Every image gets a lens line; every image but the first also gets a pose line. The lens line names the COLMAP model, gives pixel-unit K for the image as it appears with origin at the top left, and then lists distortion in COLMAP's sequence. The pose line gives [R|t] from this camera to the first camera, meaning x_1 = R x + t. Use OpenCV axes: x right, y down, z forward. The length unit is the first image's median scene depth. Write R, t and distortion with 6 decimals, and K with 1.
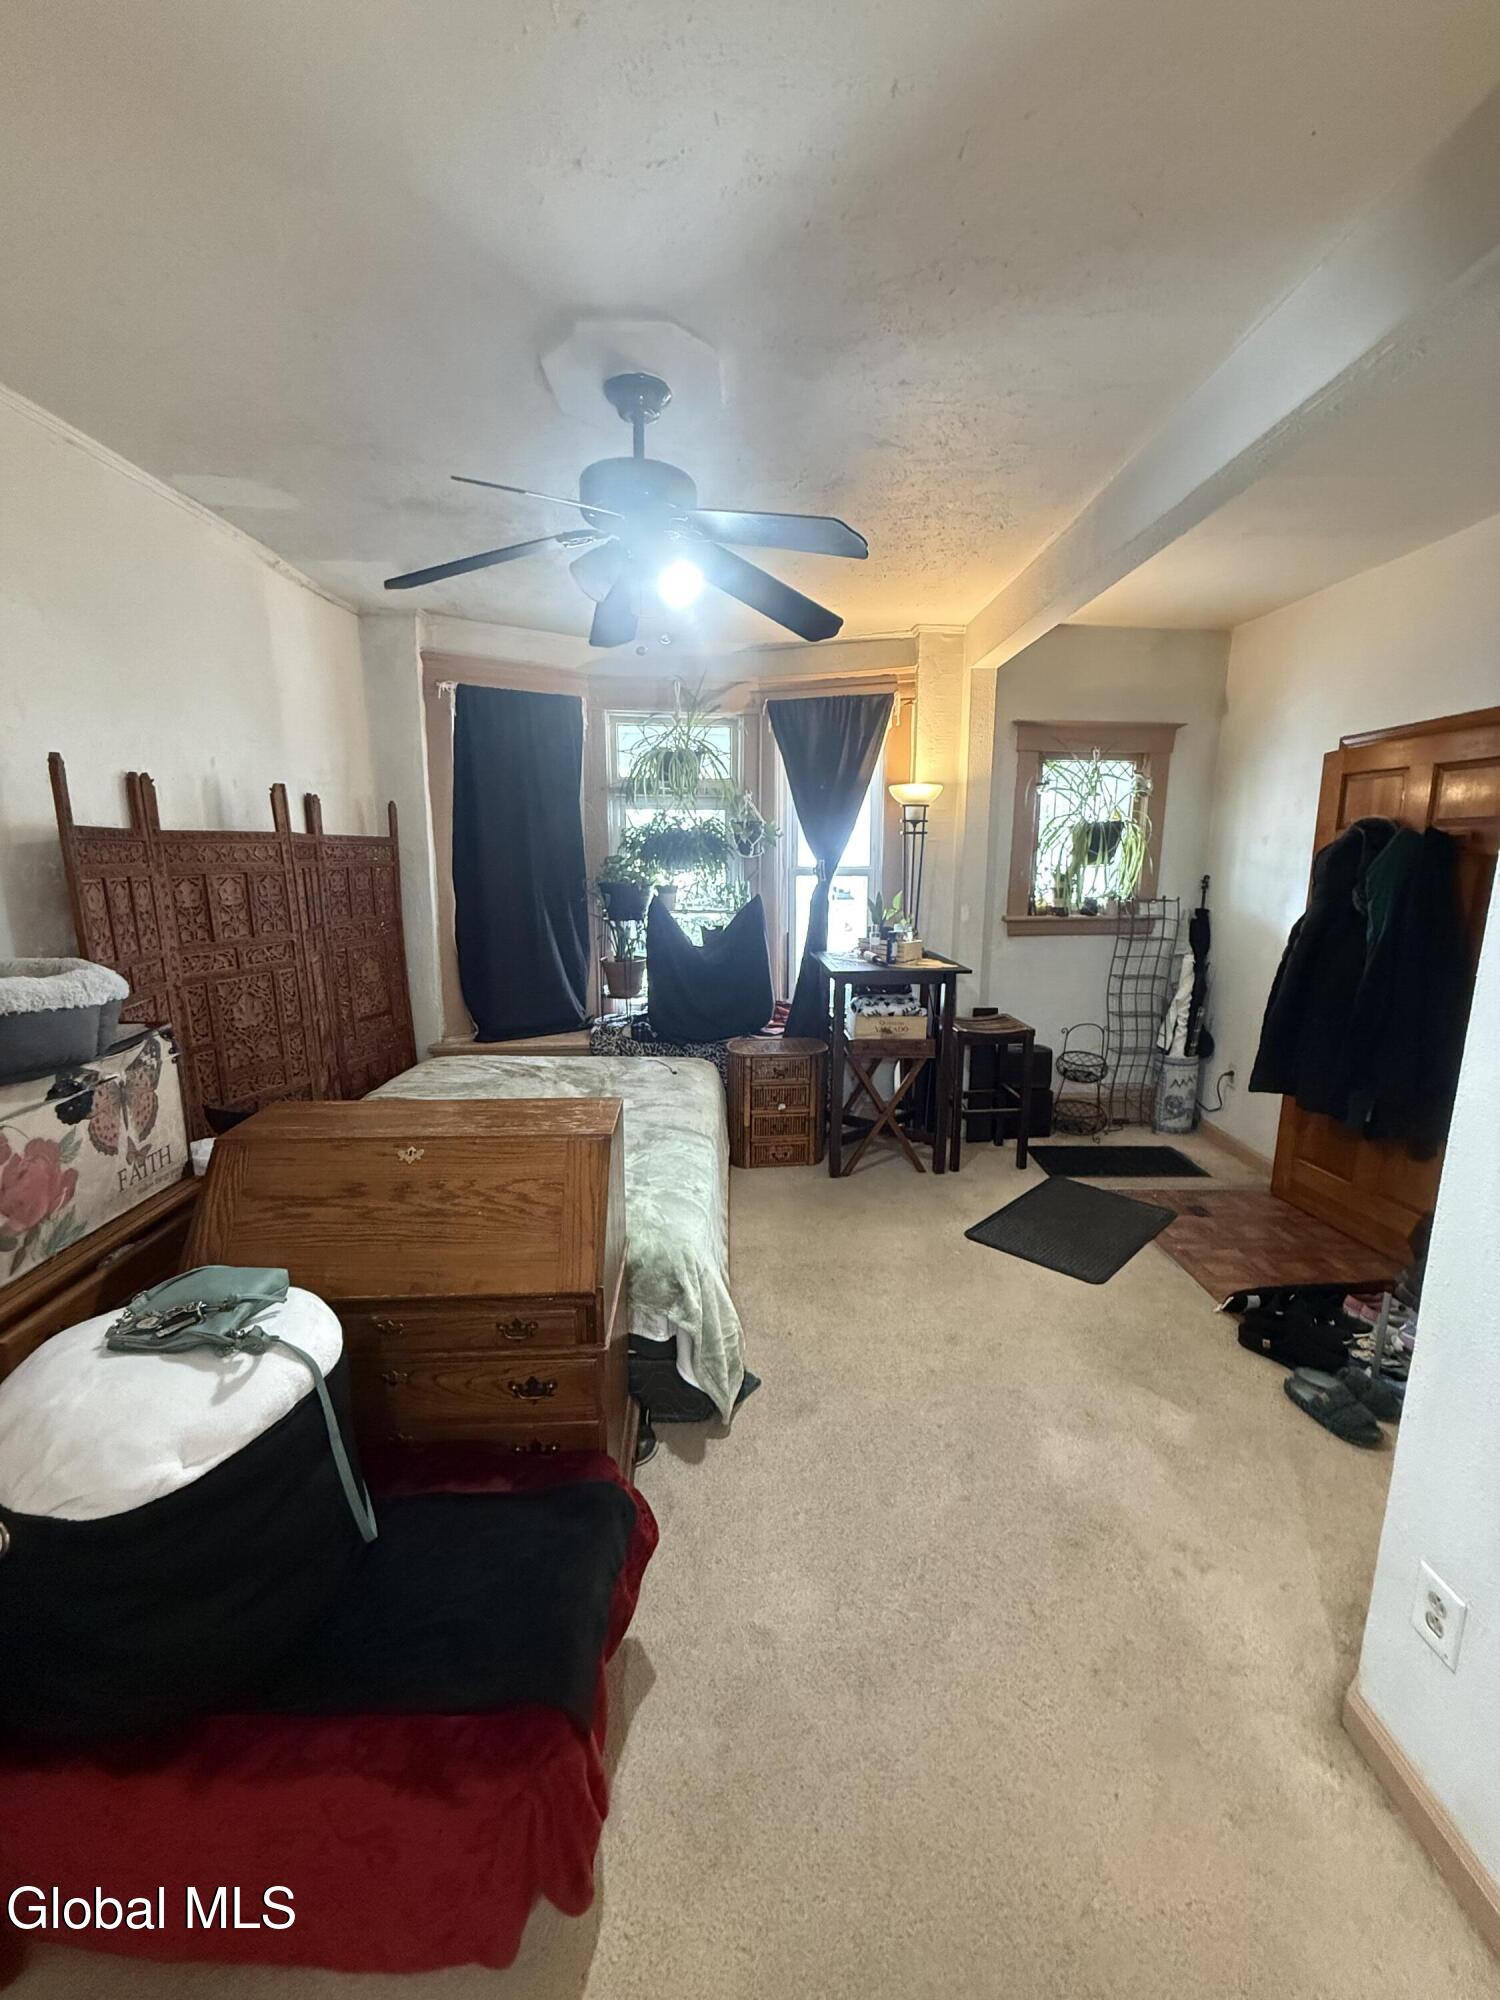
lens RADIAL K [[791.9, 0, 749.7], [0, 791.9, 995.9], [0, 0, 1]] dist [0.000462, -0.000089]
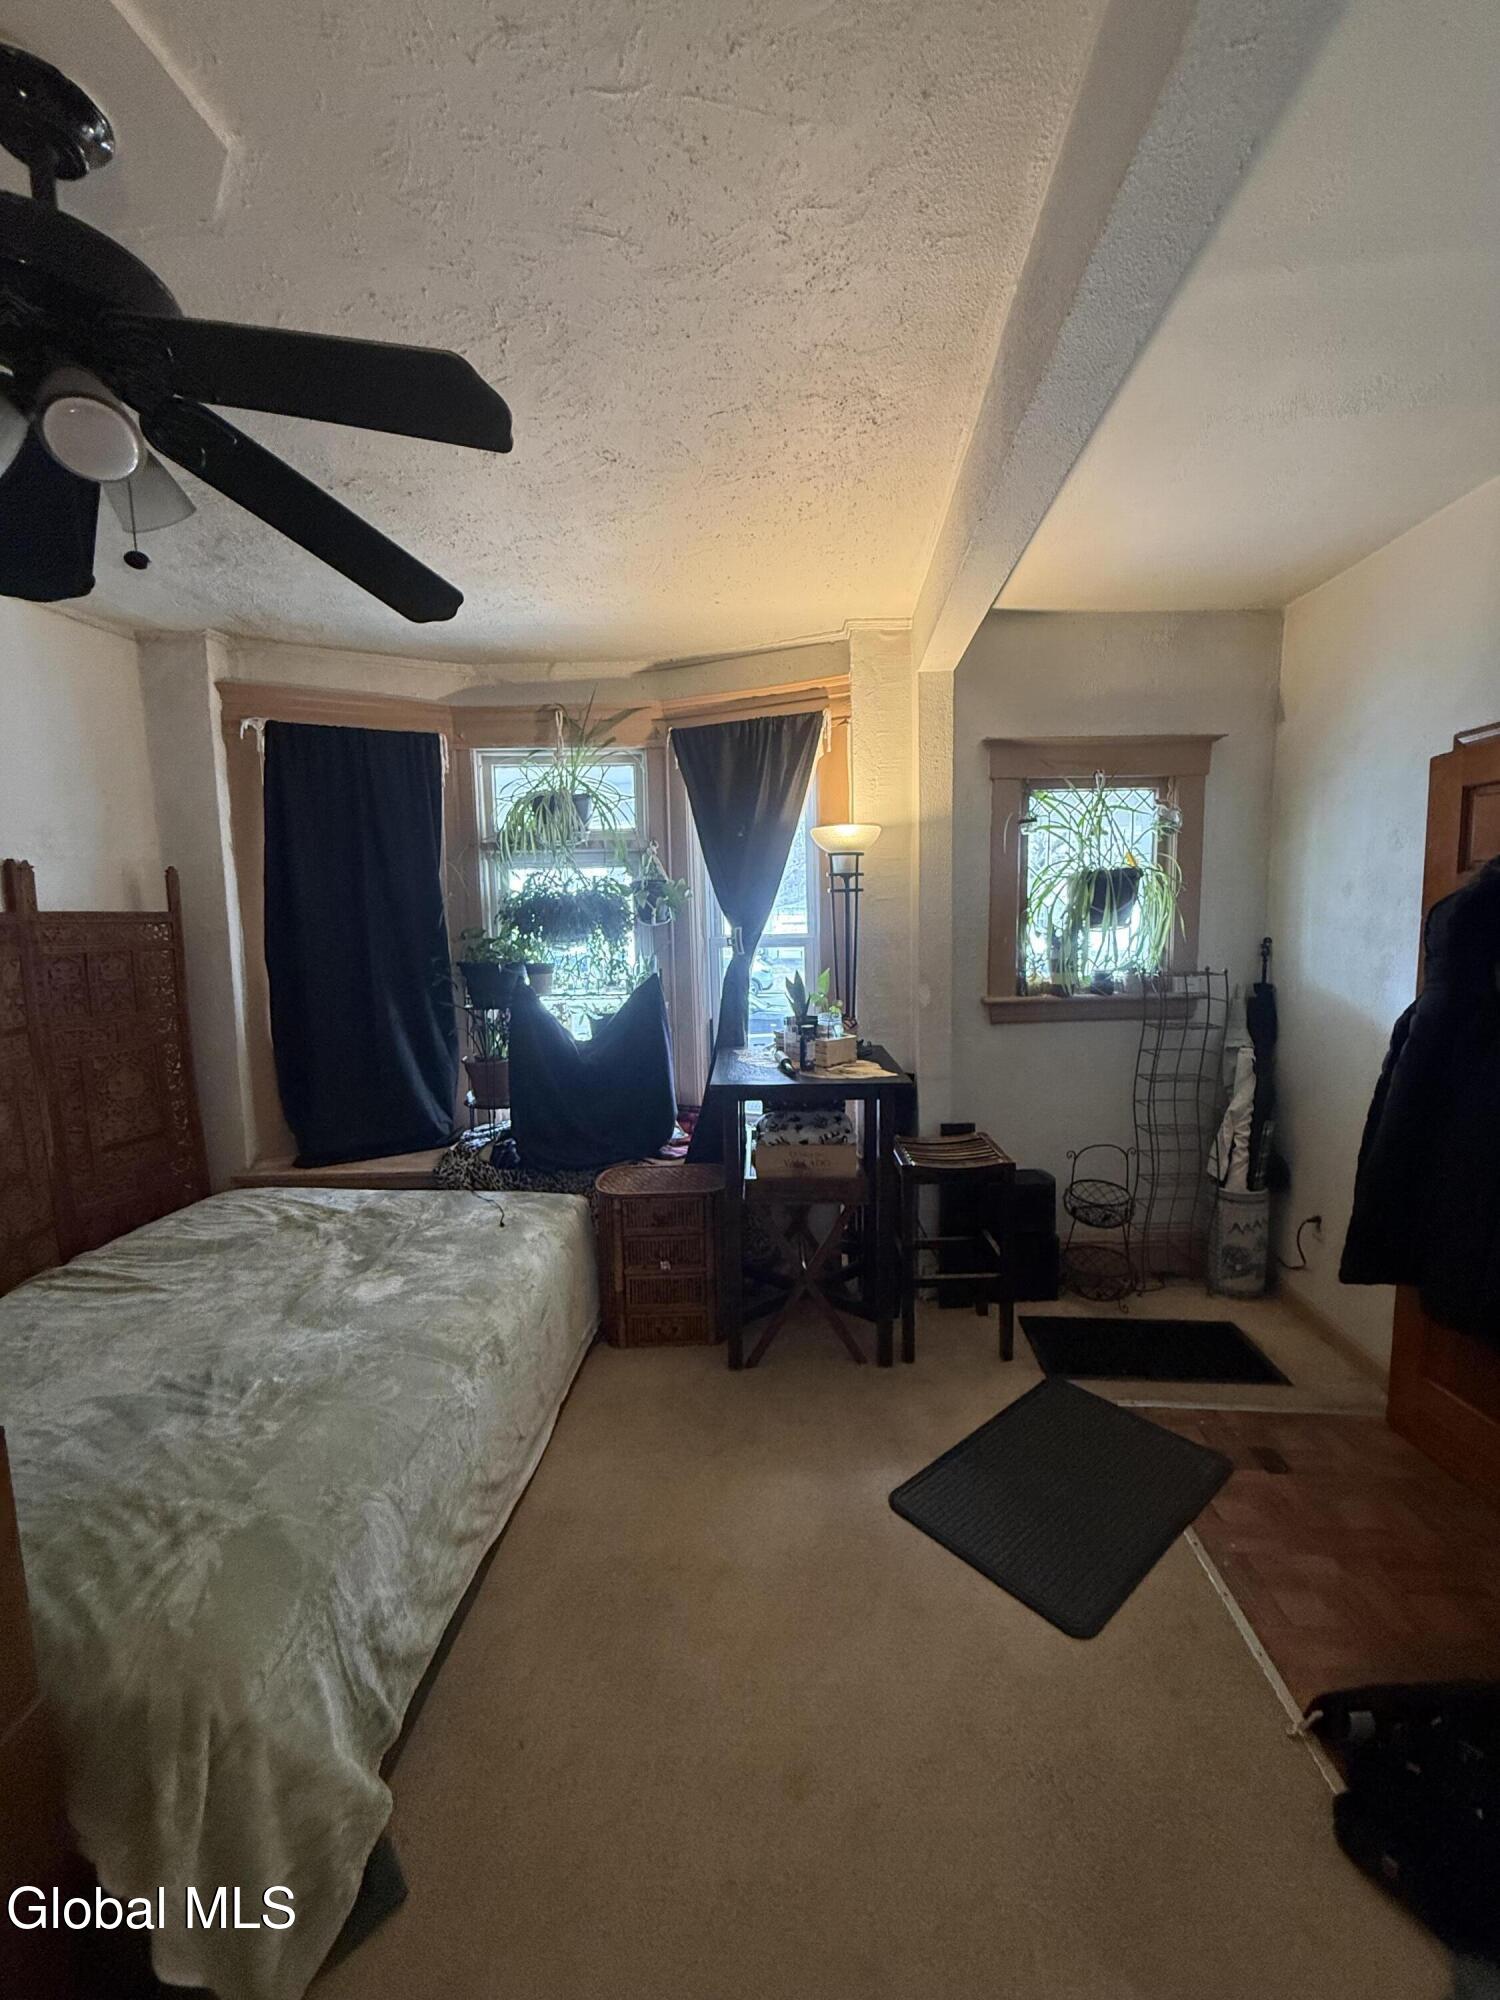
lens RADIAL K [[791.9, 0, 749.7], [0, 791.9, 995.9], [0, 0, 1]] dist [0.000462, -0.000089]
pose [[0.996044, -0.012190, -0.088024, 0.172803], [0.005844, 0.997388, -0.071995, -0.051264], [0.088672, 0.071196, 0.993513, 0.246634]]
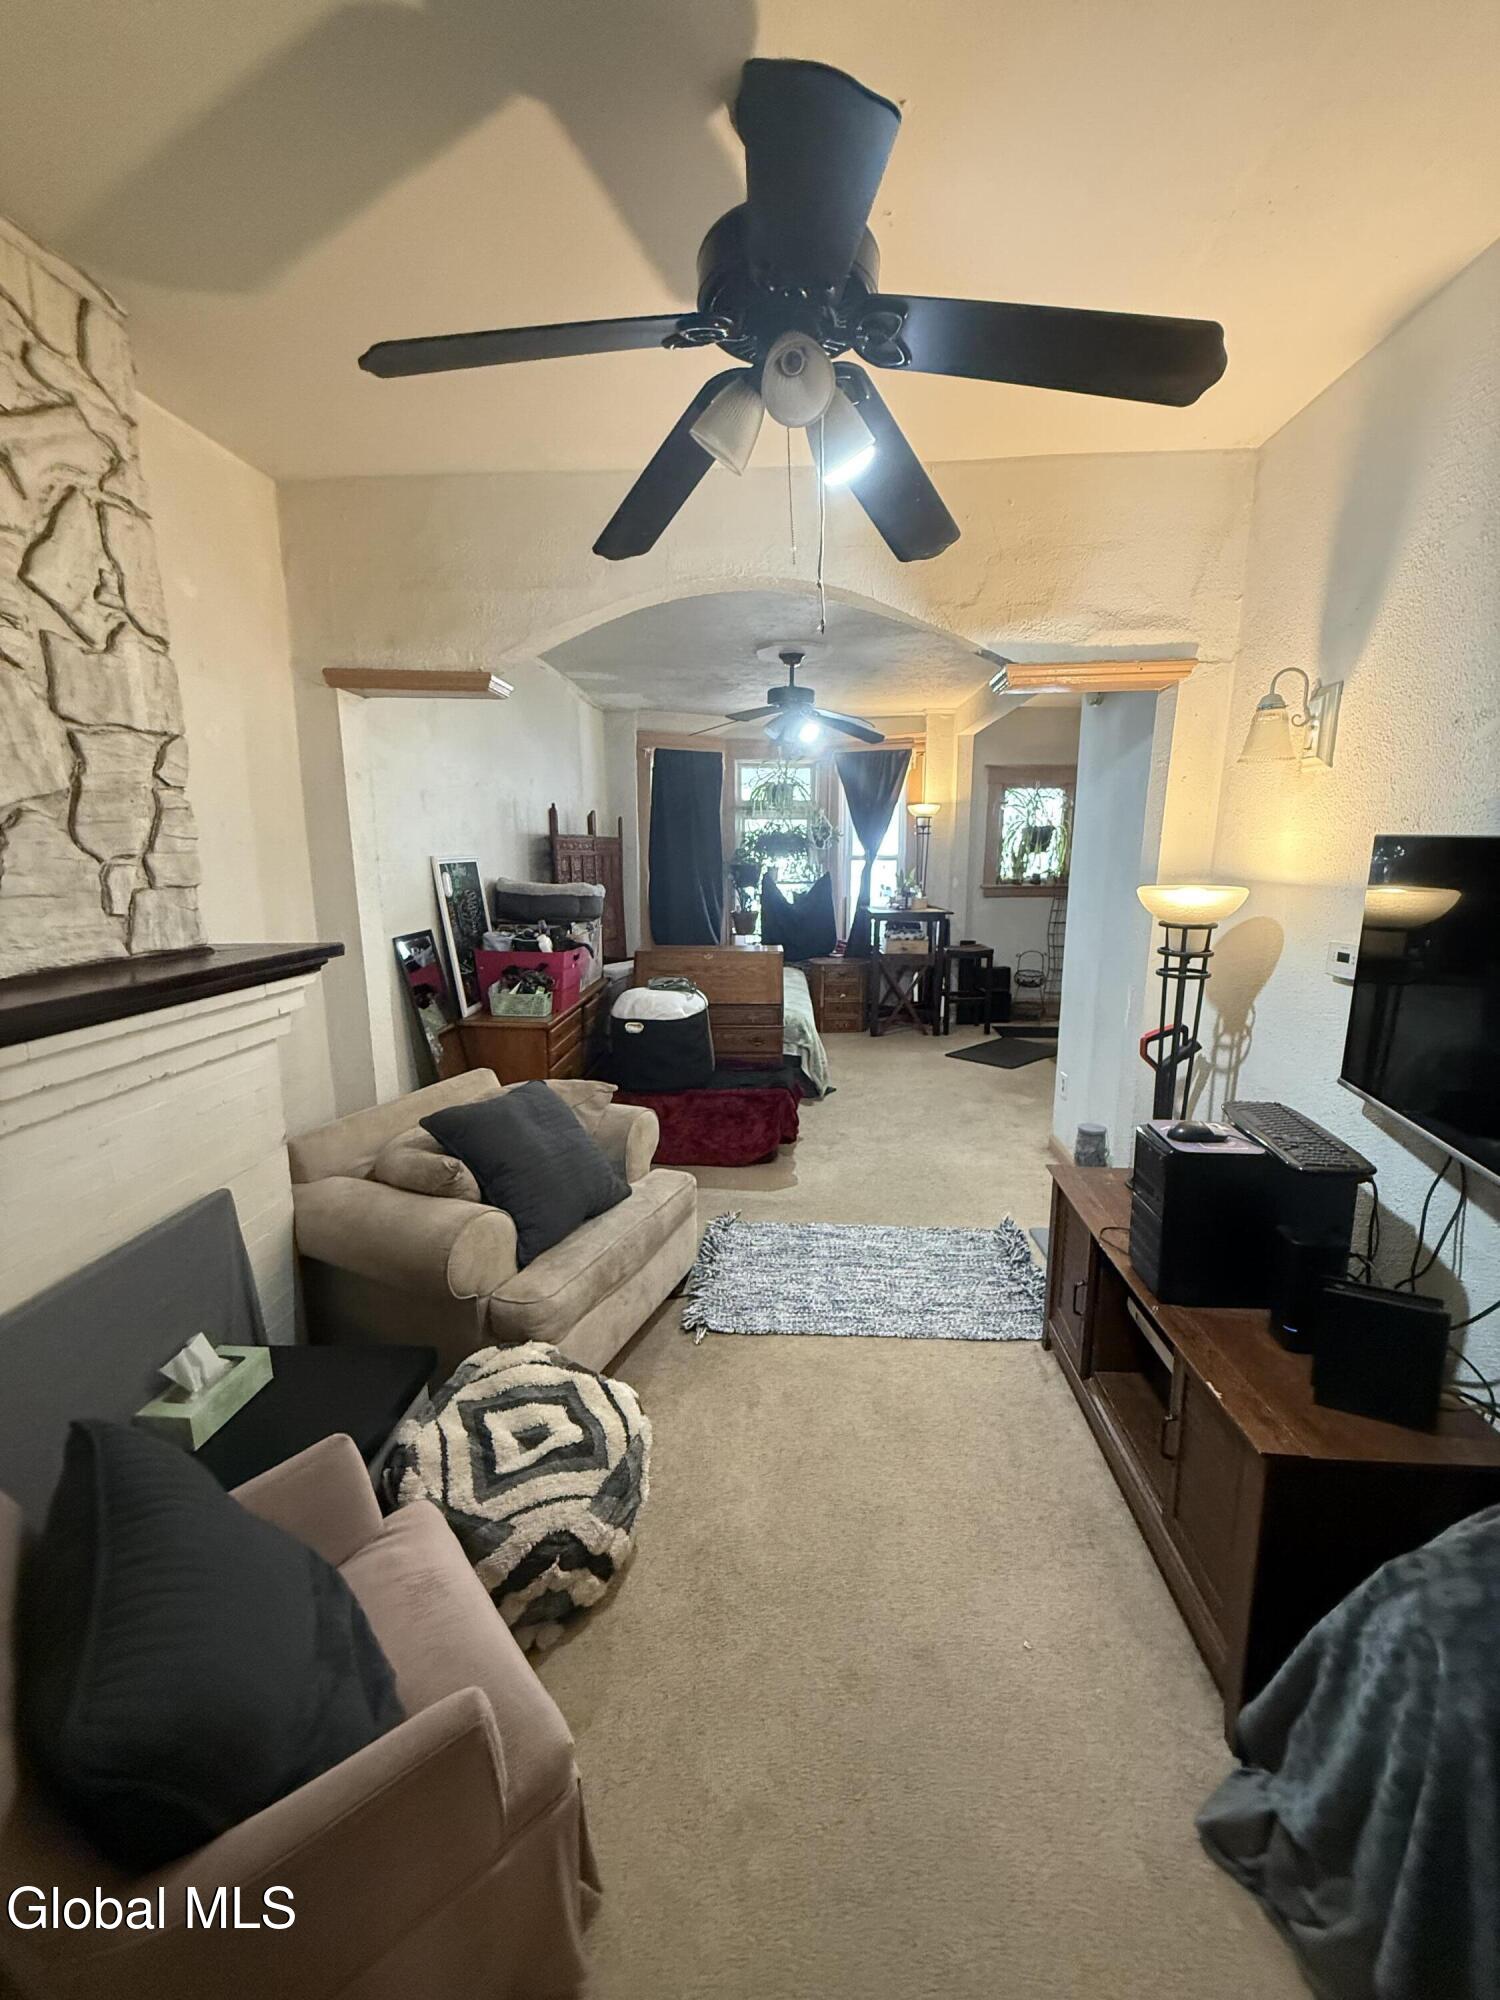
lens RADIAL K [[791.9, 0, 749.7], [0, 791.9, 995.9], [0, 0, 1]] dist [0.000462, -0.000089]
pose [[0.998181, 0.006811, -0.059903, -0.052863], [-0.006844, 0.999977, -0.000345, 0.133646], [0.059899, 0.000755, 0.998204, -0.658723]]
